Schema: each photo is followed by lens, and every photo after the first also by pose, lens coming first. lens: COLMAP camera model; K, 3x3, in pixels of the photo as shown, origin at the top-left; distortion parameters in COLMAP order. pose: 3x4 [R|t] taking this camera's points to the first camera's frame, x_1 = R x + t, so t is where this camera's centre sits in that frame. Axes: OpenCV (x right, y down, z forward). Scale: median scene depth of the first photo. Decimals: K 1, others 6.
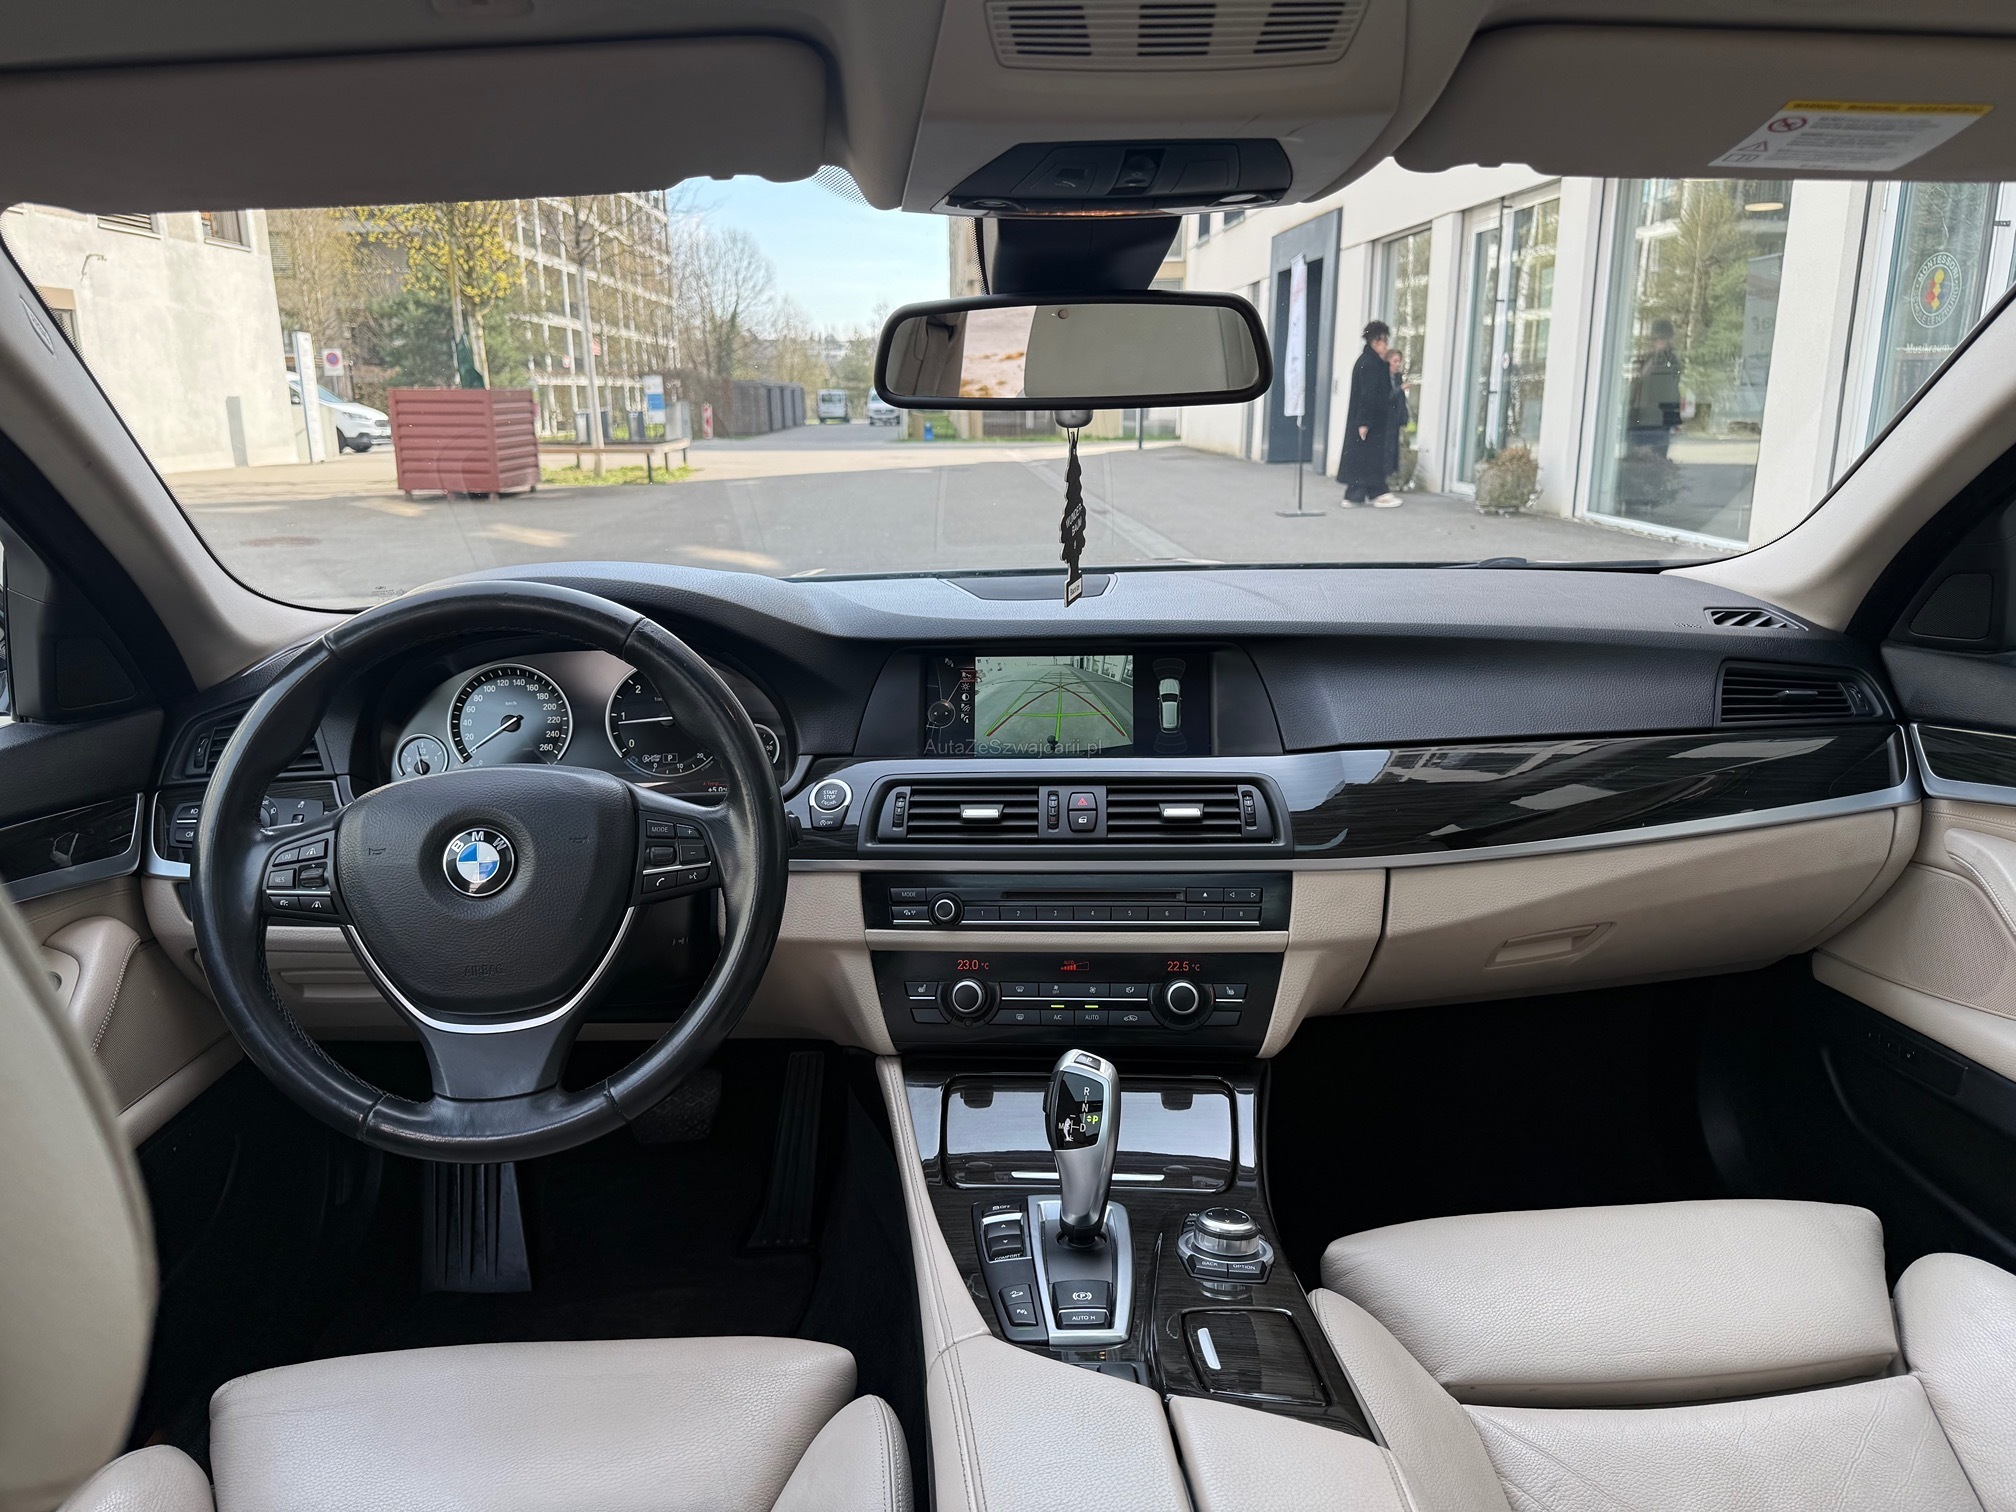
lens RADIAL K [[1421.7, 0, 1013.5], [0, 1421.7, 781.0], [0, 0, 1]] dist [0.028416, -0.033285]
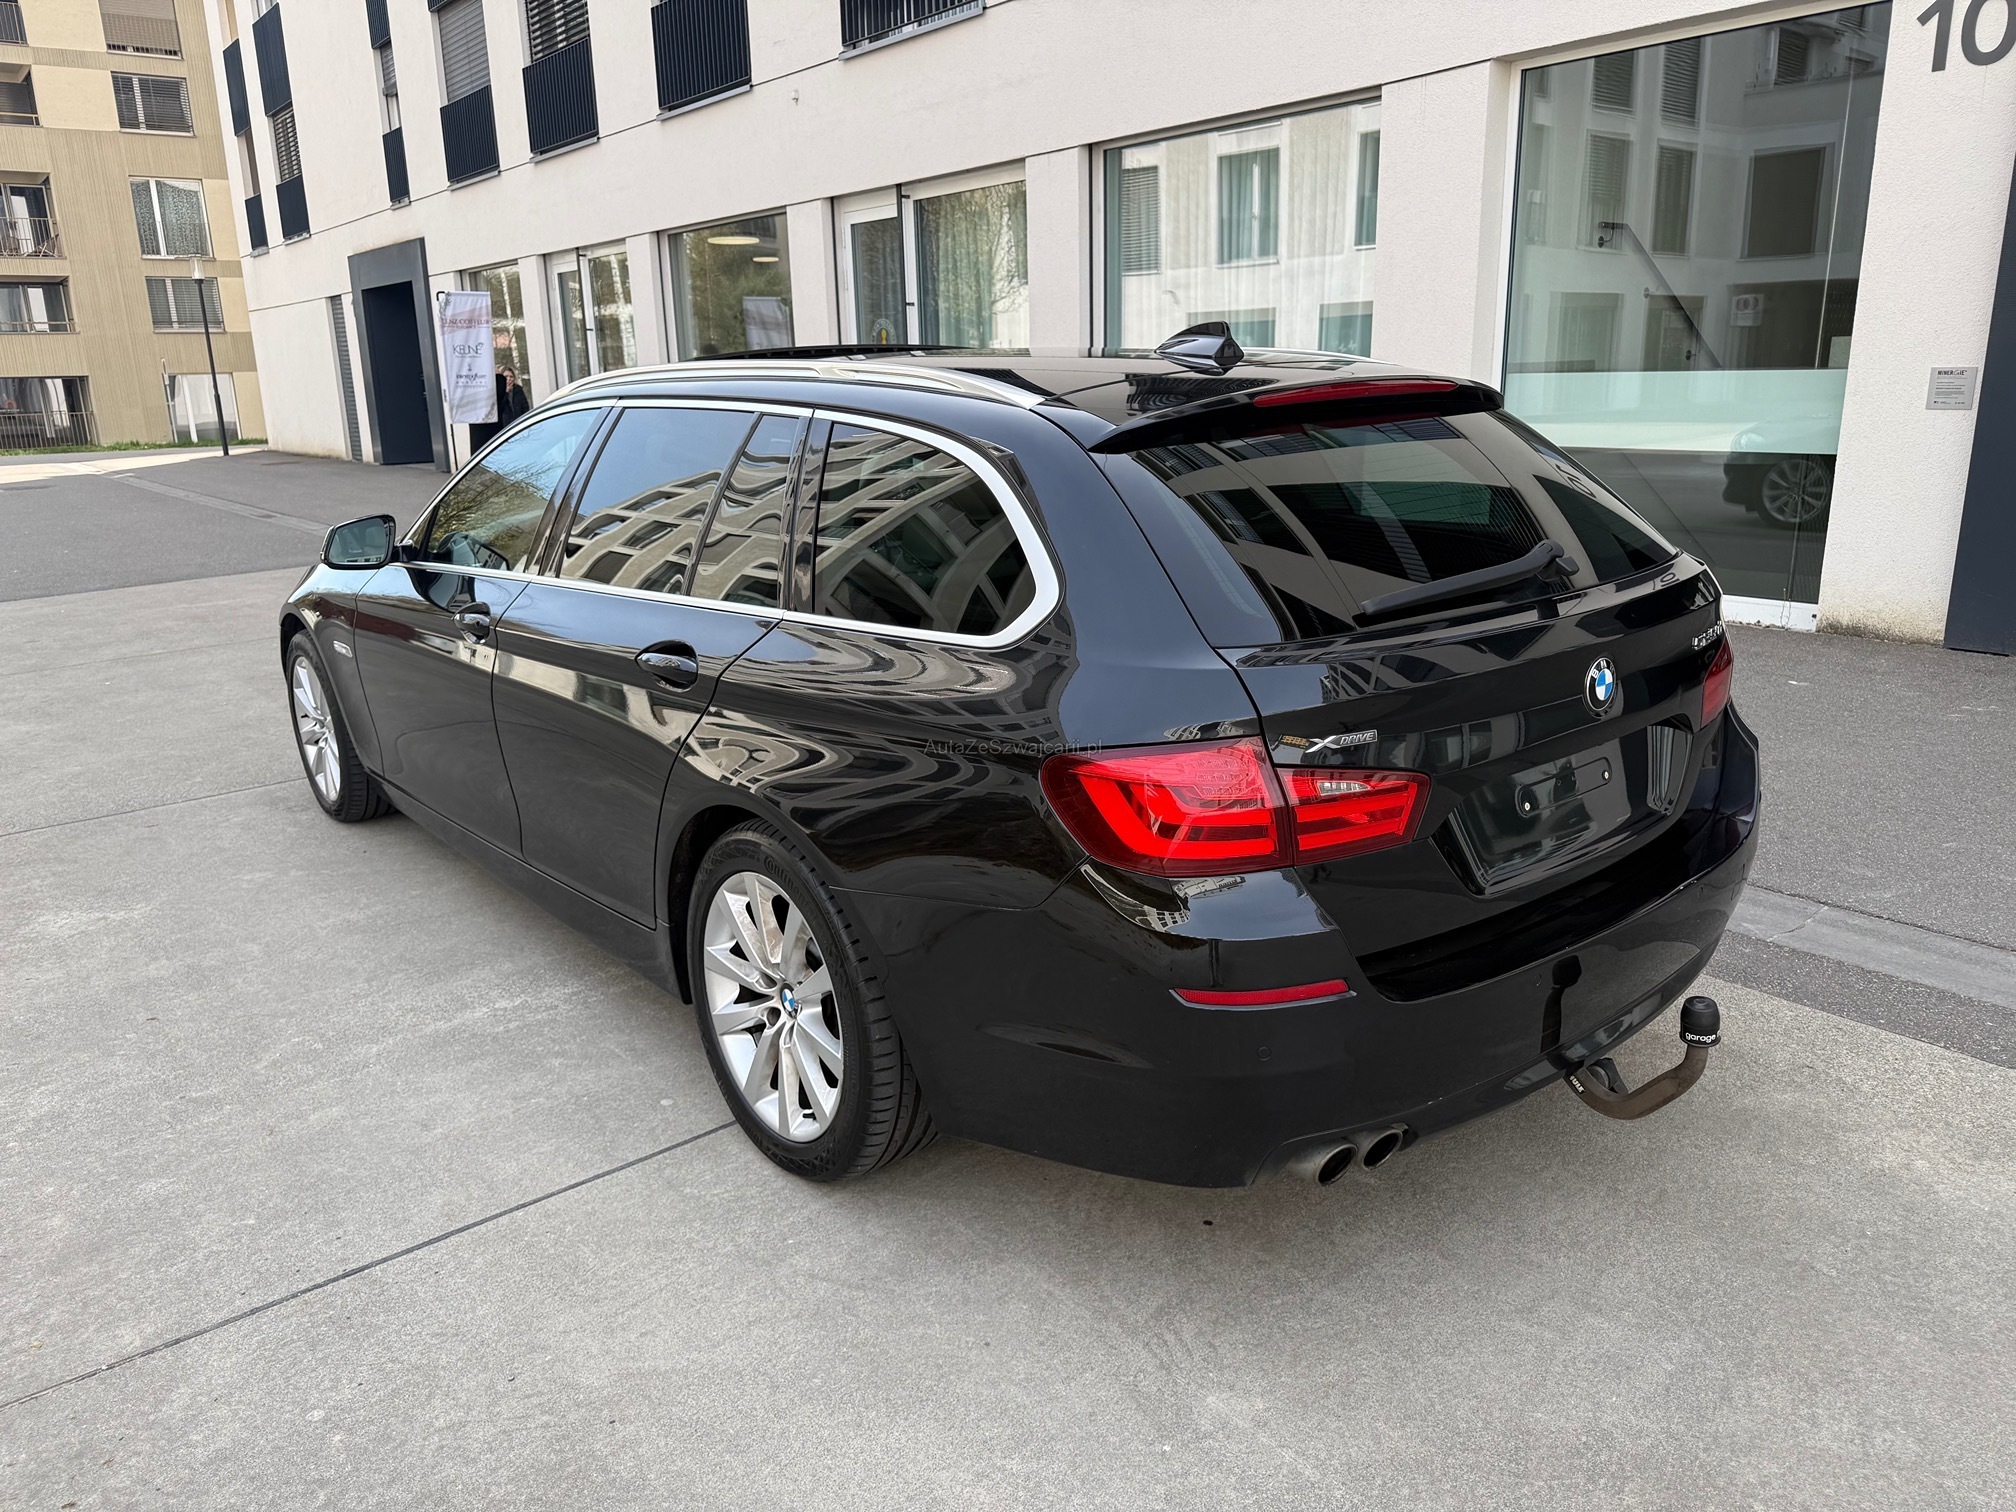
lens RADIAL K [[1421.7, 0, 989.6], [0, 1421.7, 743.4], [0, 0, 1]] dist [0.028416, -0.033285]
pose [[0.817746, -0.158472, 0.553334, -0.102582], [0.169601, 0.985011, 0.031458, 0.034208], [-0.550025, 0.068121, 0.832365, -0.175334]]
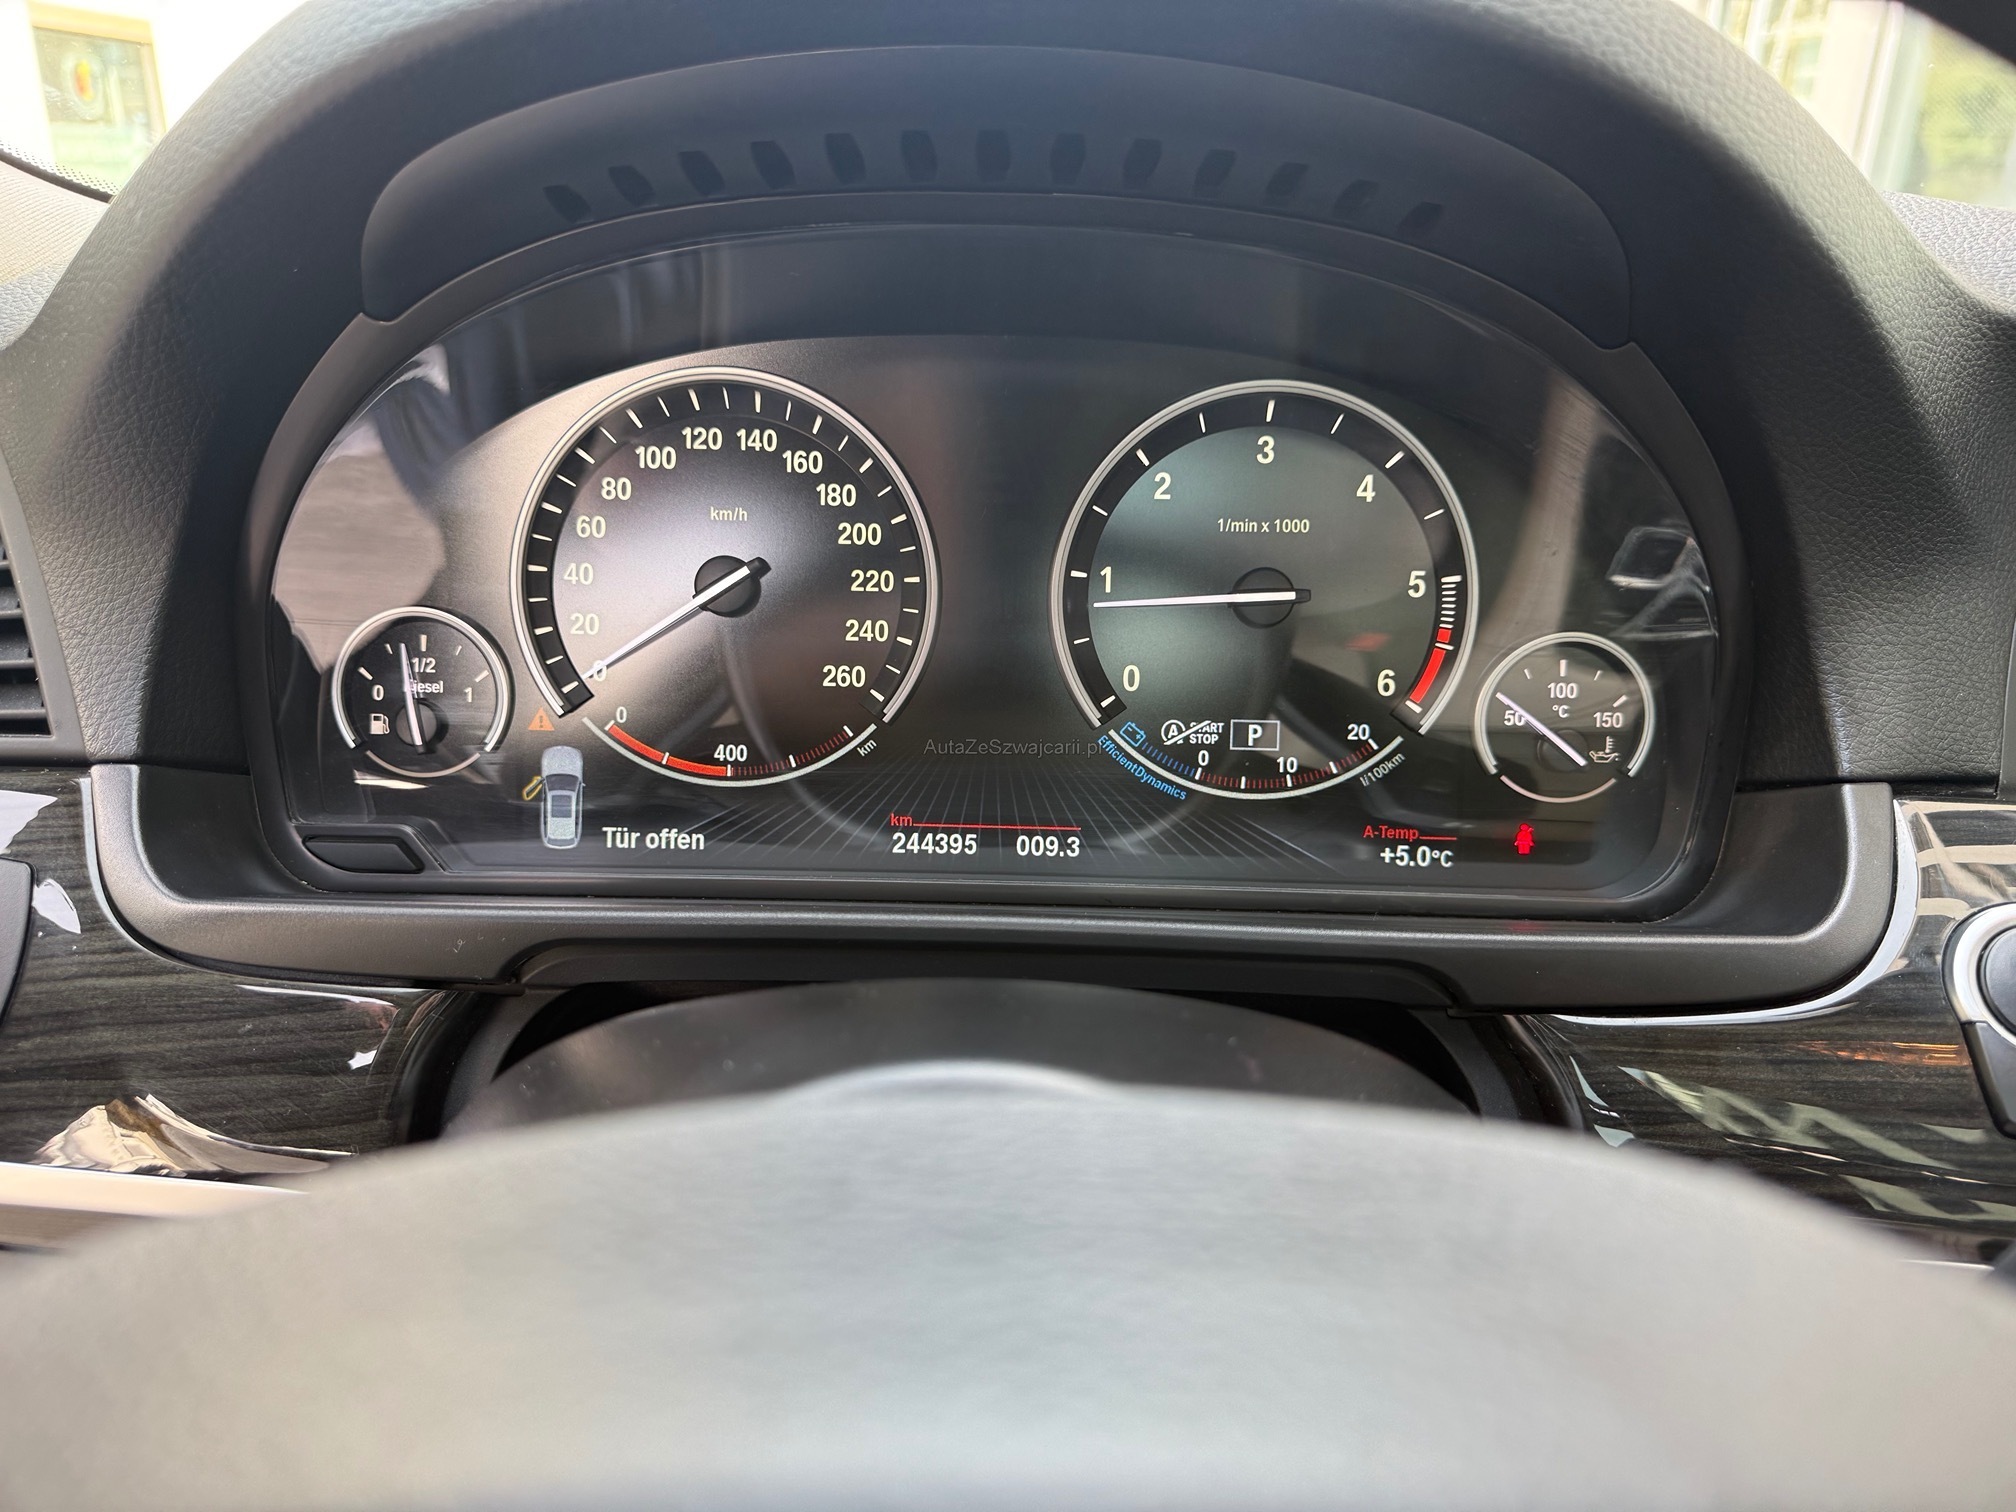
lens RADIAL K [[1421.7, 0, 980.7], [0, 1421.7, 800.0], [0, 0, 1]] dist [0.028416, -0.033285]
pose [[0.995009, 0.062151, -0.078064, -0.020556], [-0.051052, 0.989269, 0.136896, -0.002949], [0.085734, -0.132227, 0.987505, 0.053240]]
